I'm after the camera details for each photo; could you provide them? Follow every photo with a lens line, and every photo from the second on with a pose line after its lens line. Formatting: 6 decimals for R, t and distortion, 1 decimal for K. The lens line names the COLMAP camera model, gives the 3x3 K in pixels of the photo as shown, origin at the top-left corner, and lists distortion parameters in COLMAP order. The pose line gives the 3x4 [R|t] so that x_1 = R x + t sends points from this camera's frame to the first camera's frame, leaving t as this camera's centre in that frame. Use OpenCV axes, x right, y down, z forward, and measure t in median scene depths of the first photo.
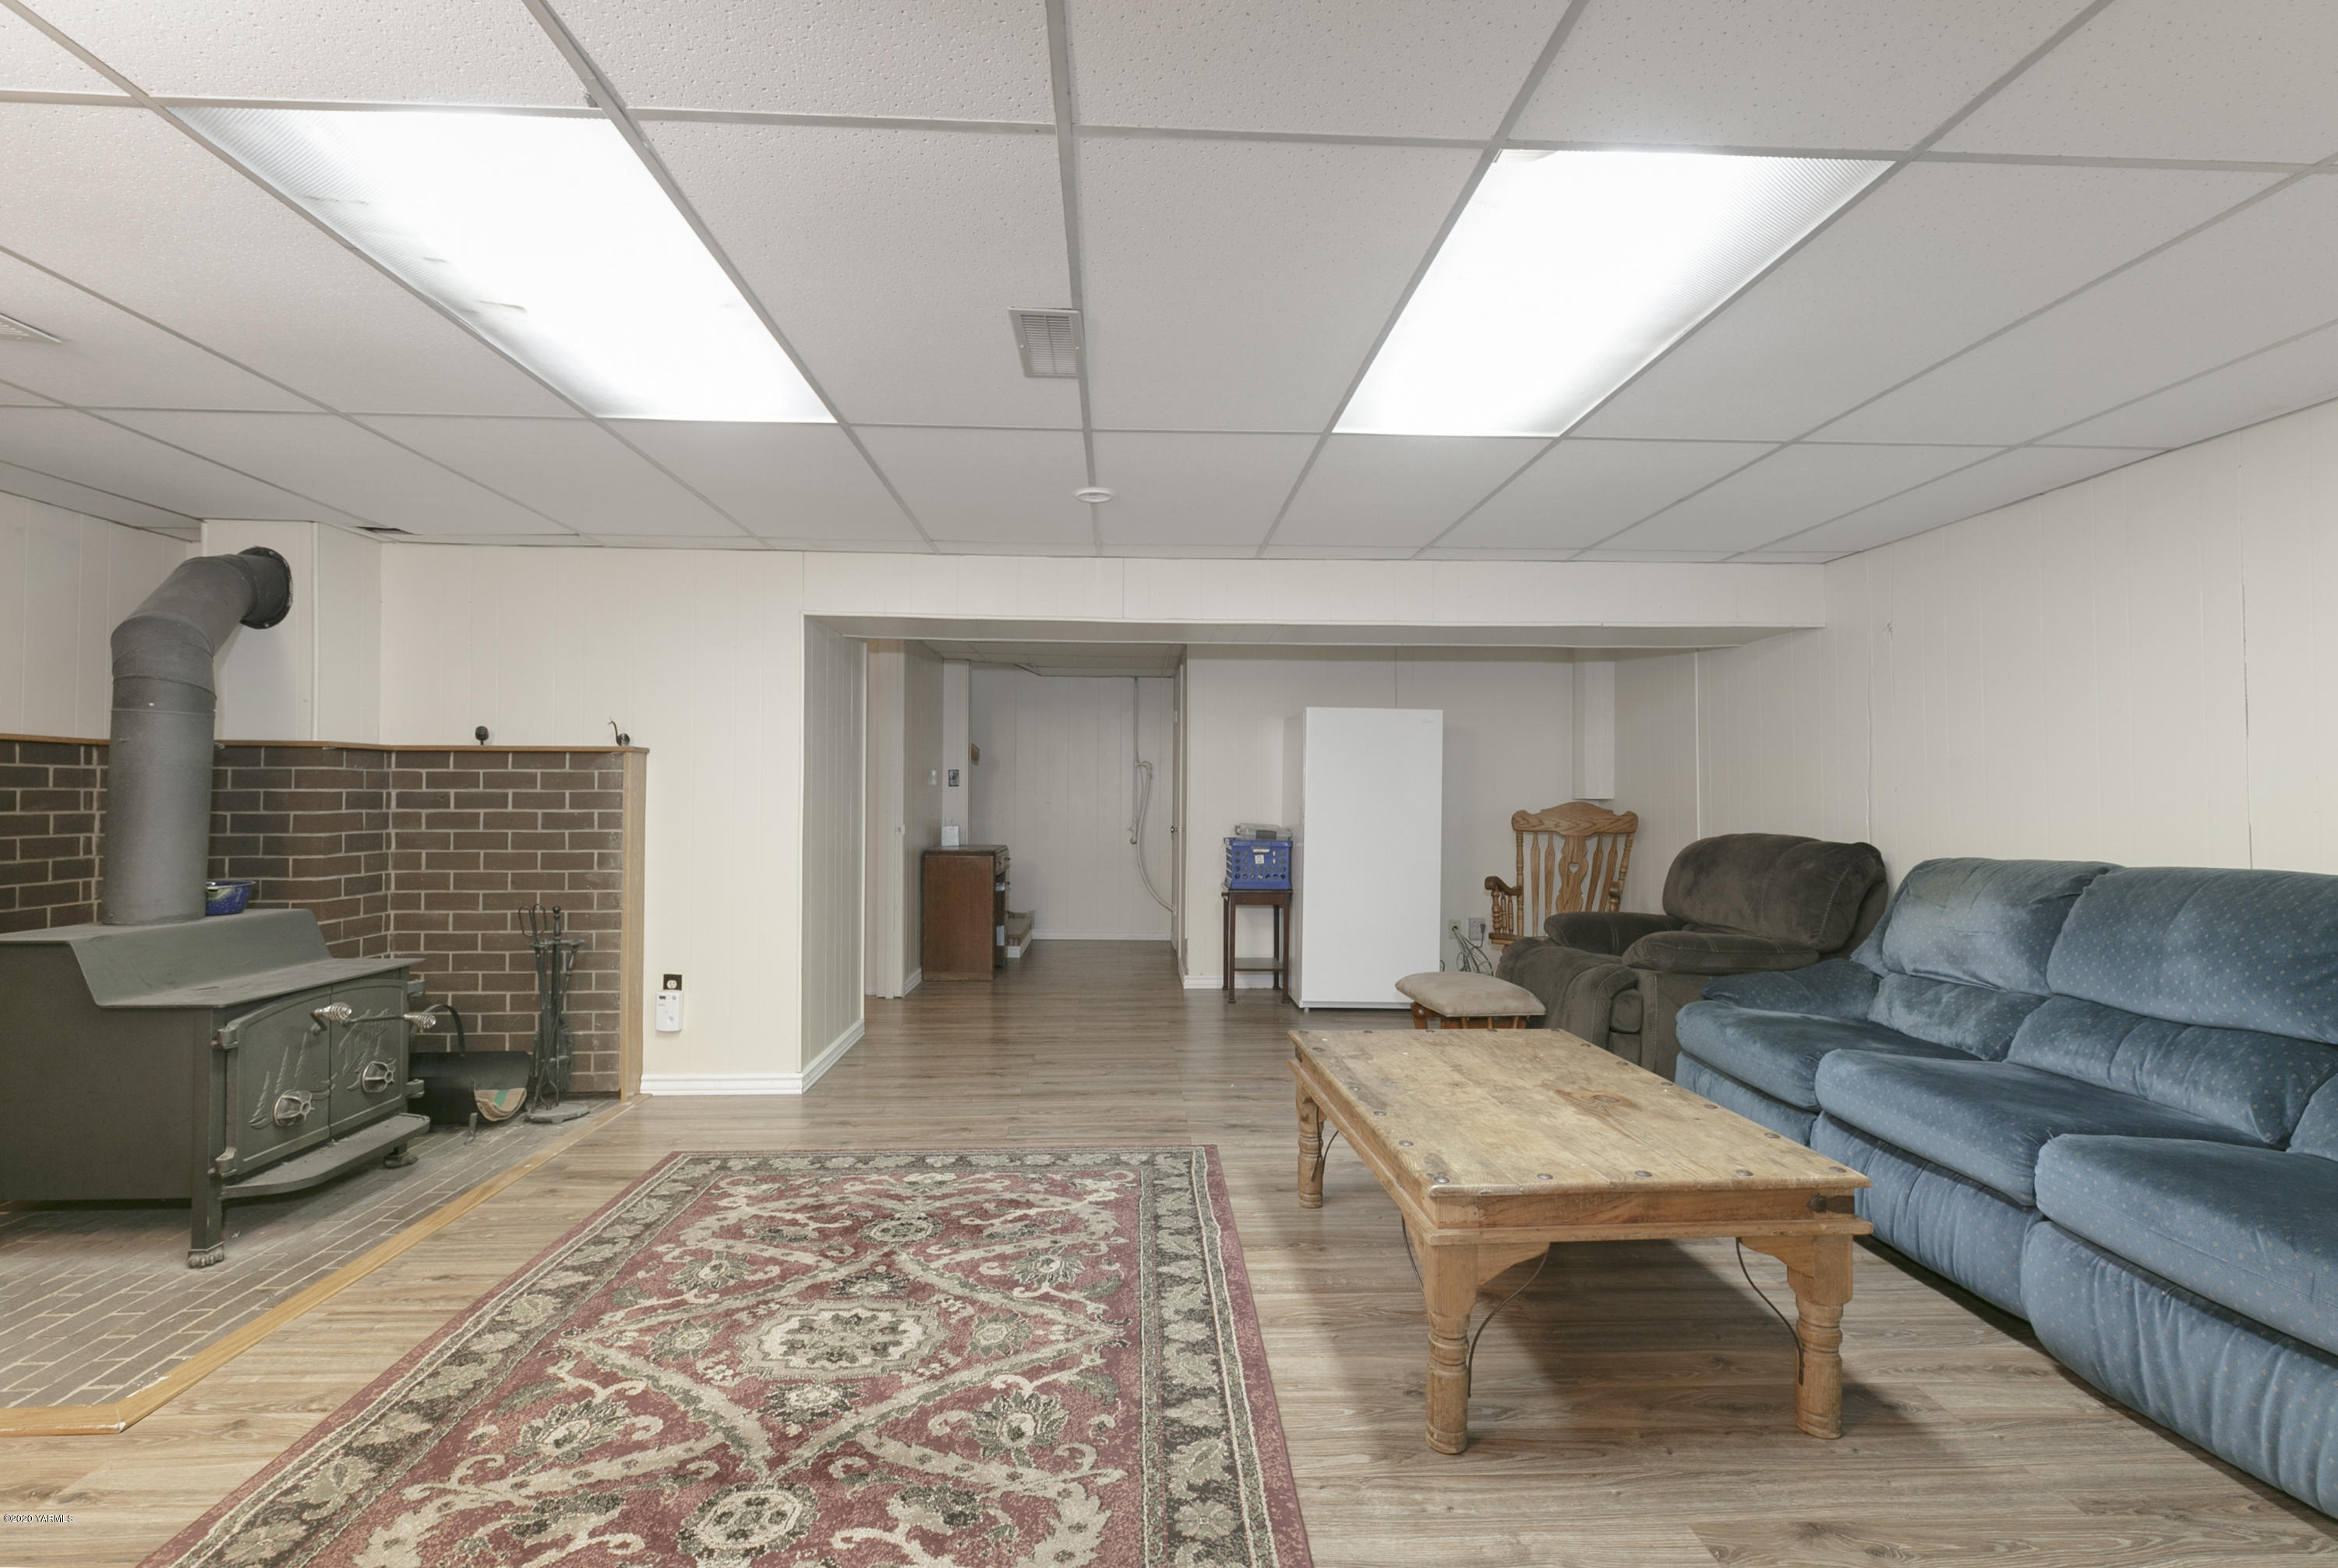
lens RADIAL K [[1088.4, 0, 1168.2], [0, 1088.4, 790.9], [0, 0, 1]] dist [0.004884, 0.000445]
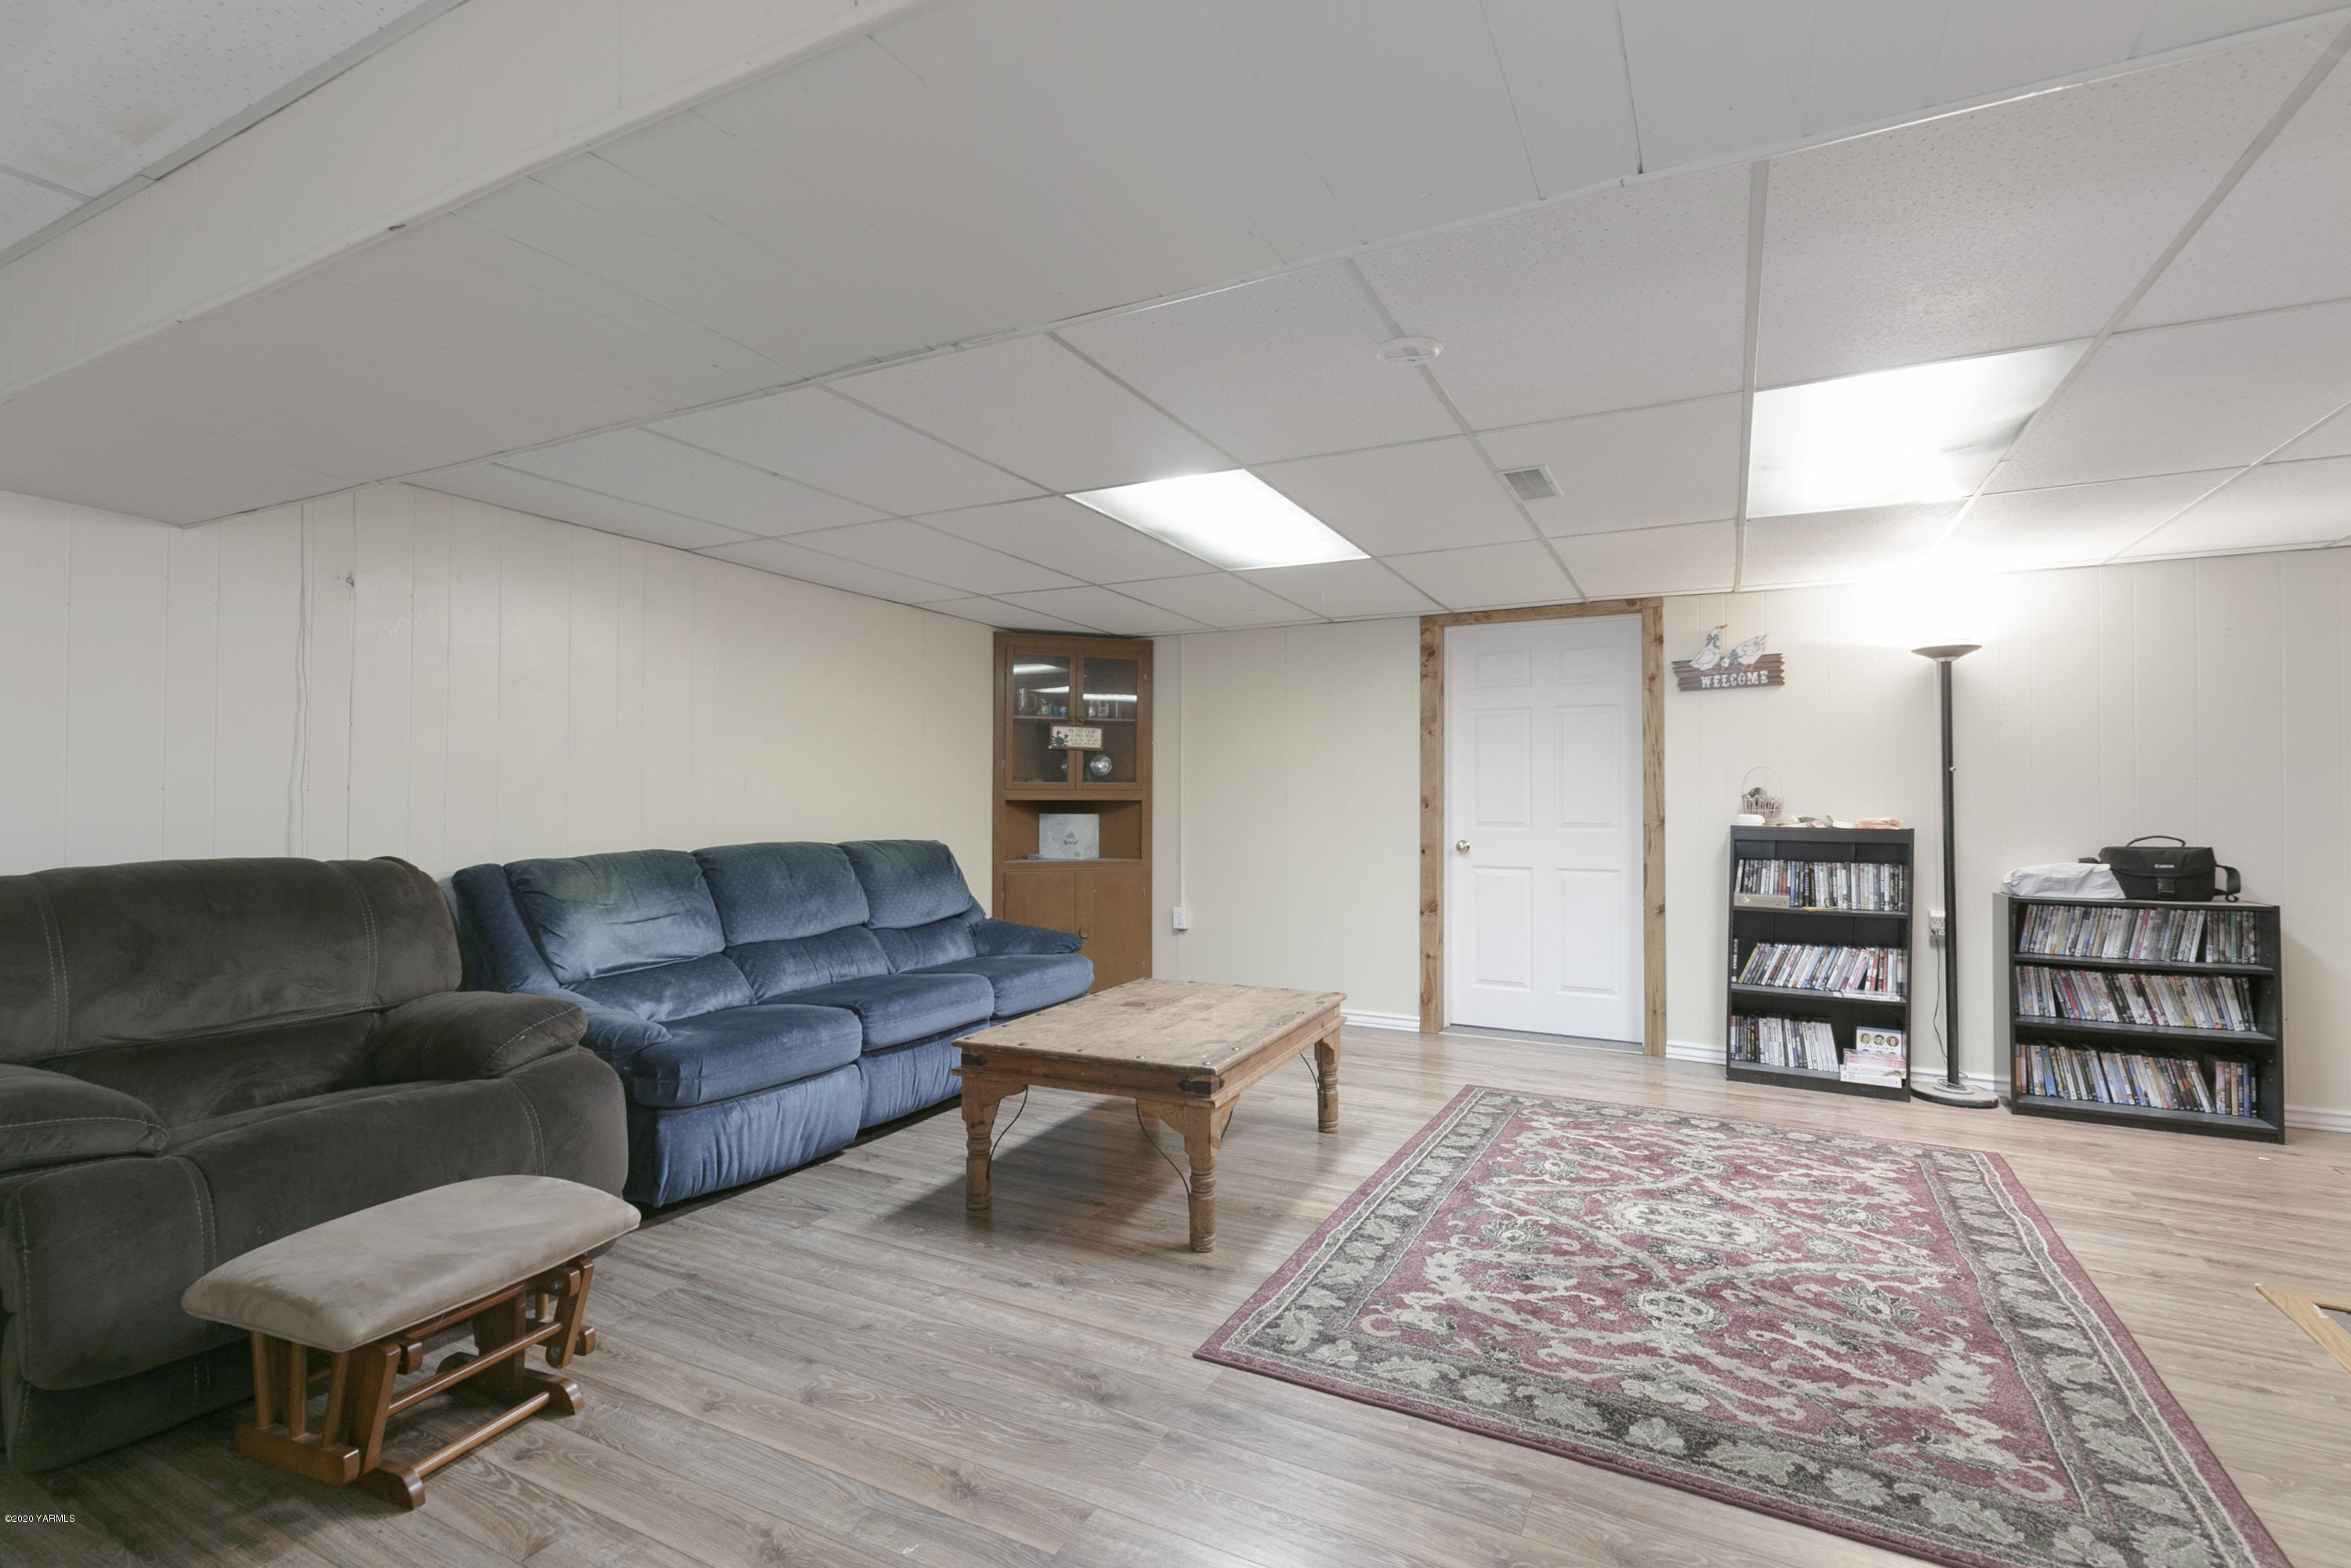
lens RADIAL K [[1094.5, 0, 1171.5], [0, 1094.5, 784.6], [0, 0, 1]] dist [0.004884, 0.000445]
pose [[-0.869047, -0.000724, 0.494729, -0.341437], [-0.010087, 0.999817, -0.016256, 0.005041], [-0.494626, -0.019118, -0.868895, 2.049875]]
